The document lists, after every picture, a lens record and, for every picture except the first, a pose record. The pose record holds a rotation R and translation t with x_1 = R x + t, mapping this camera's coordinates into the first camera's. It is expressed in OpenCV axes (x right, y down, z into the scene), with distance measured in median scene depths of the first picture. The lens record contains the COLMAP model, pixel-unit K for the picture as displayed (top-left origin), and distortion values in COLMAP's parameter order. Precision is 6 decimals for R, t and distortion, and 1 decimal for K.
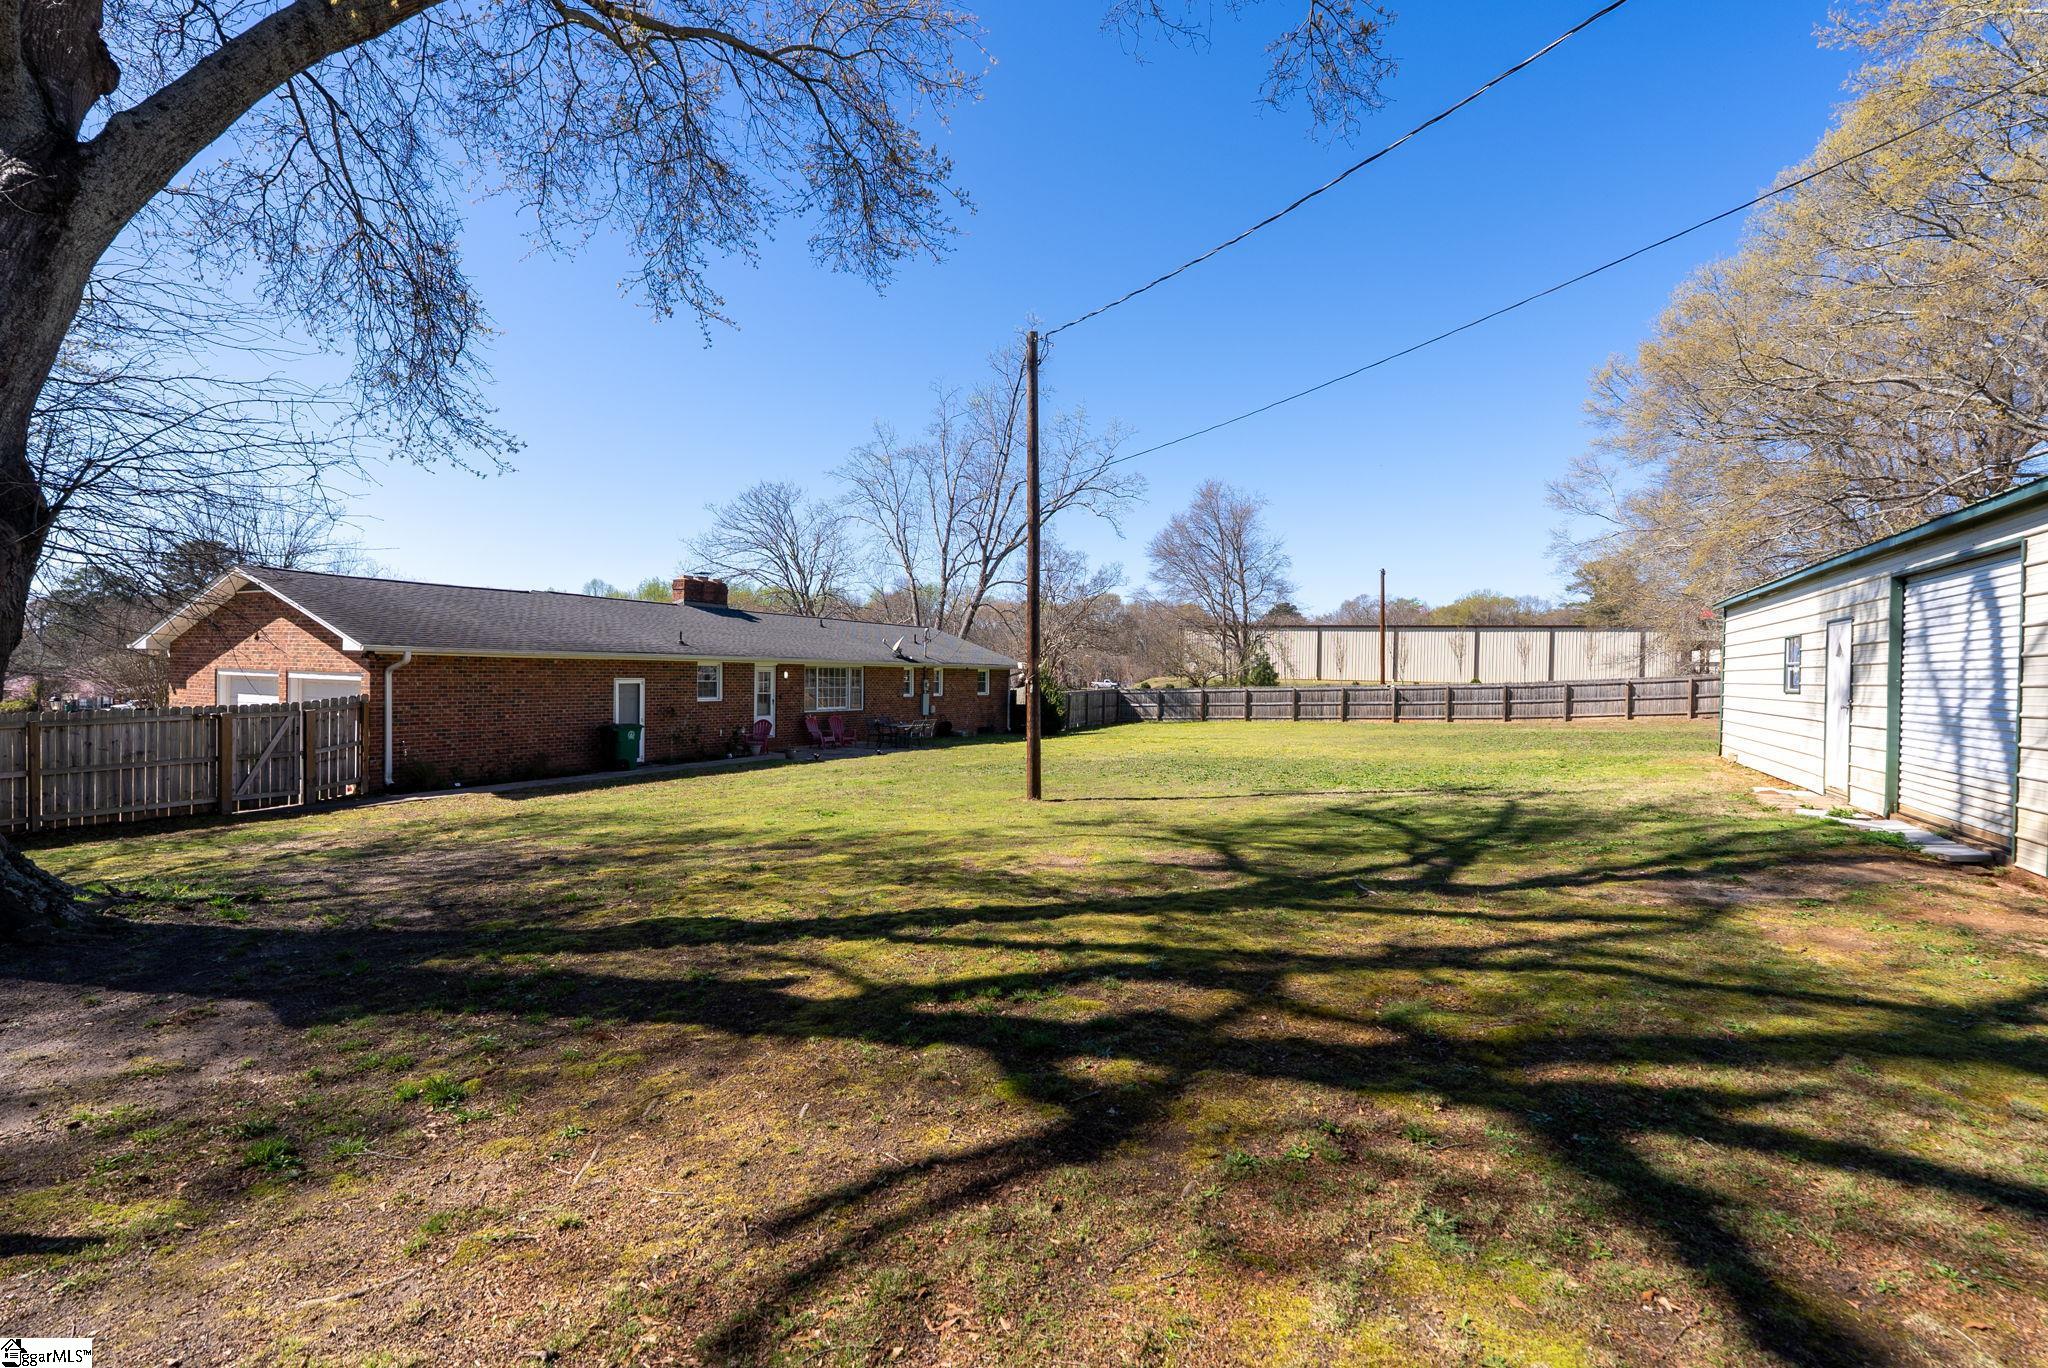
lens RADIAL K [[936.8, 0, 1024.9], [0, 936.8, 686.2], [0, 0, 1]] dist [0.011679, 0.000526]
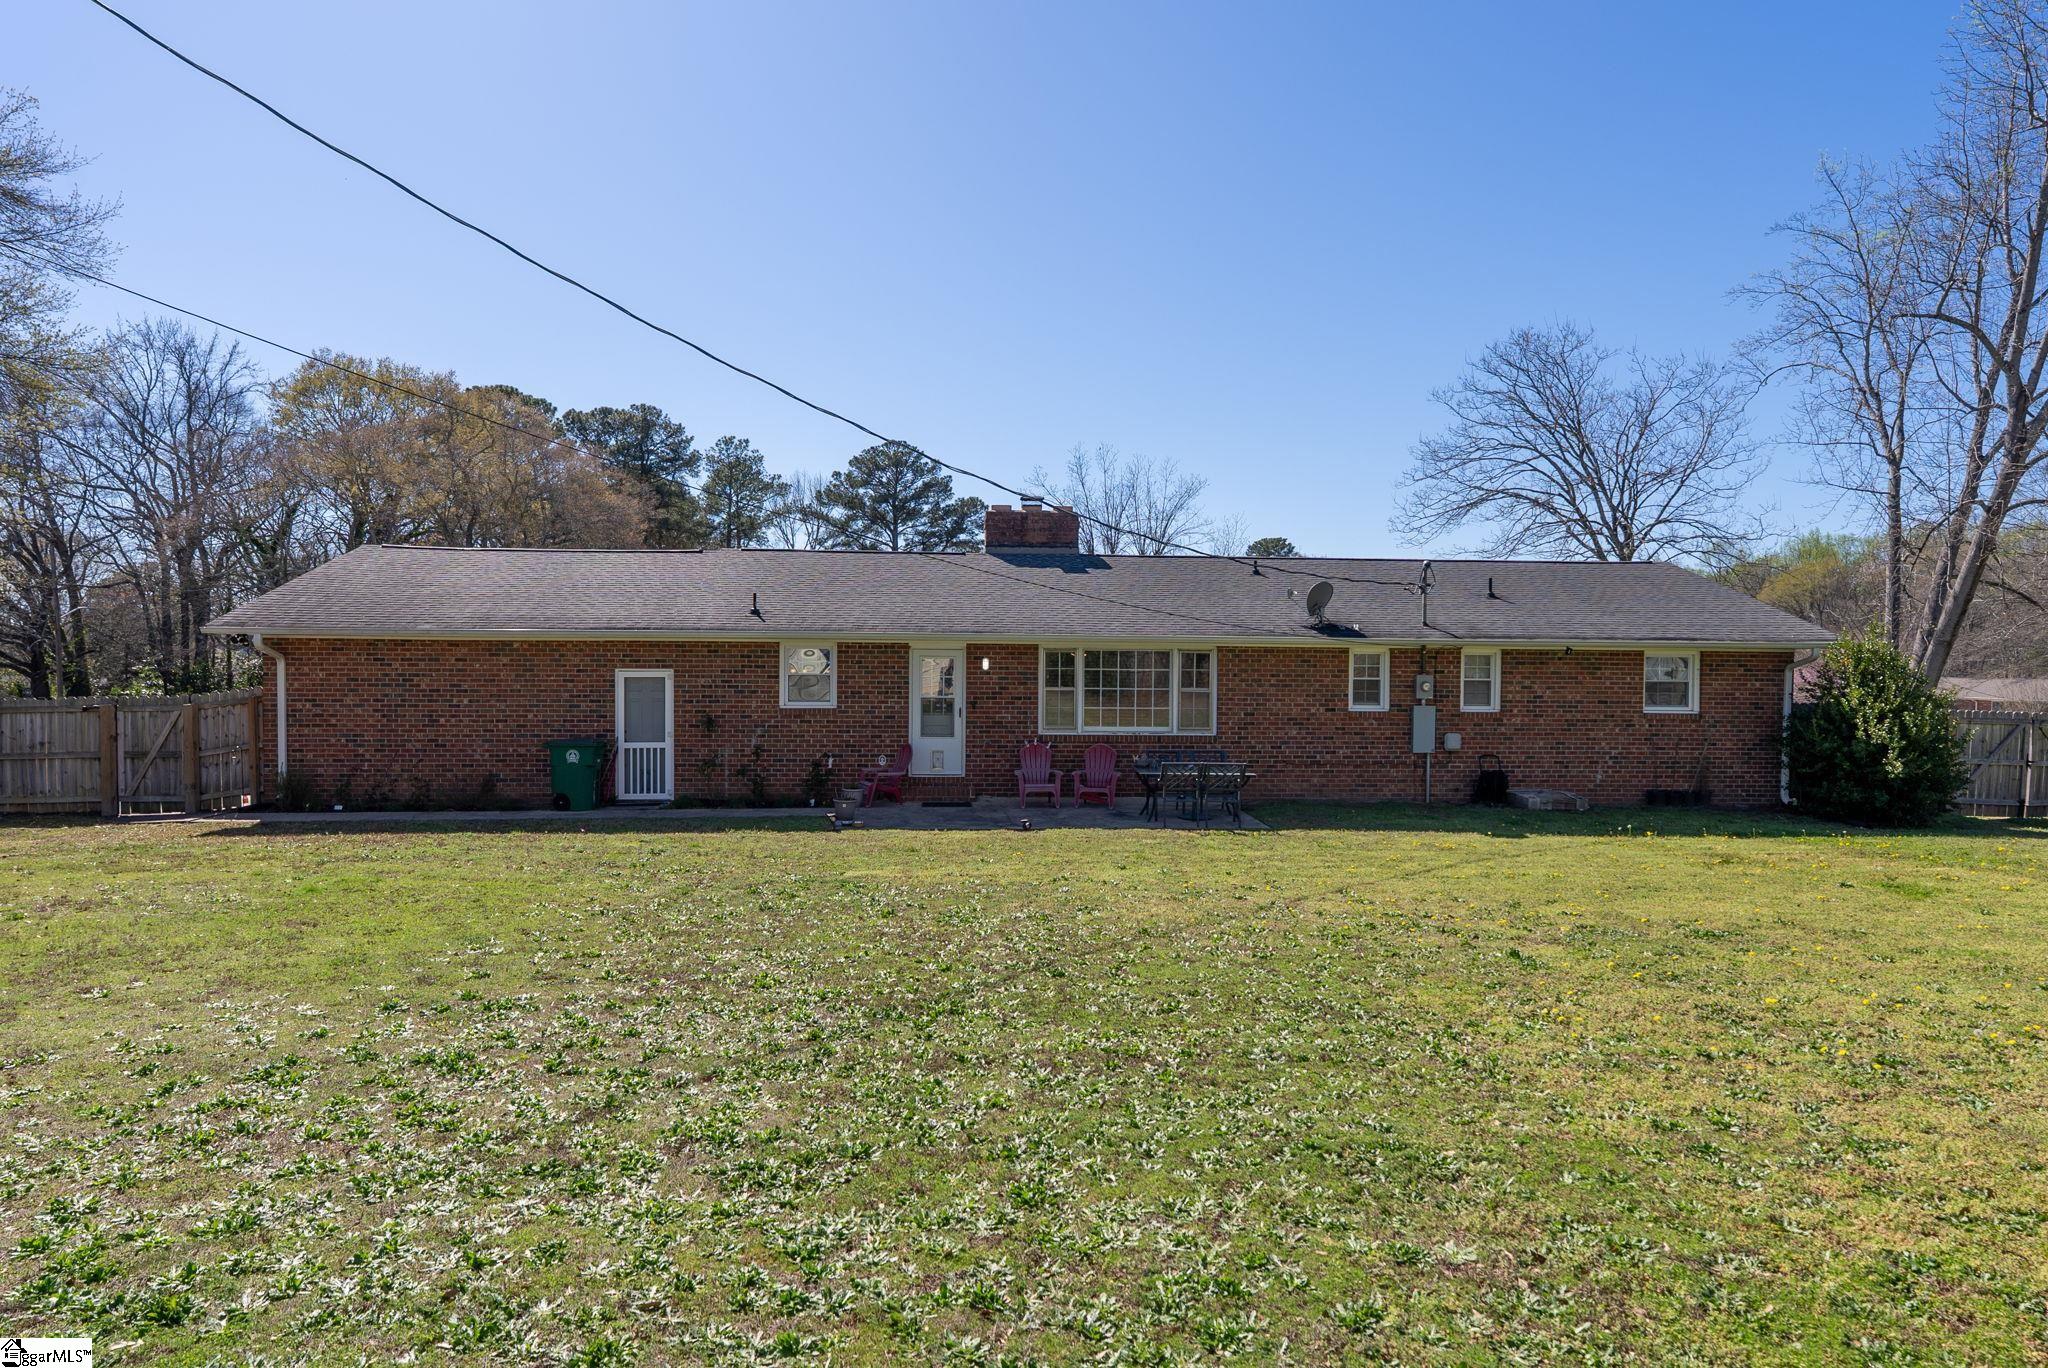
lens RADIAL K [[1211.2, 0, 1022.1], [0, 1211.2, 682.7], [0, 0, 1]] dist [-0.017171, -0.000125]
pose [[0.519648, 0.001613, -0.854379, 0.352802], [-0.009983, 0.999941, -0.004184, 0.001443], [0.854322, 0.010704, 0.519633, 0.655244]]
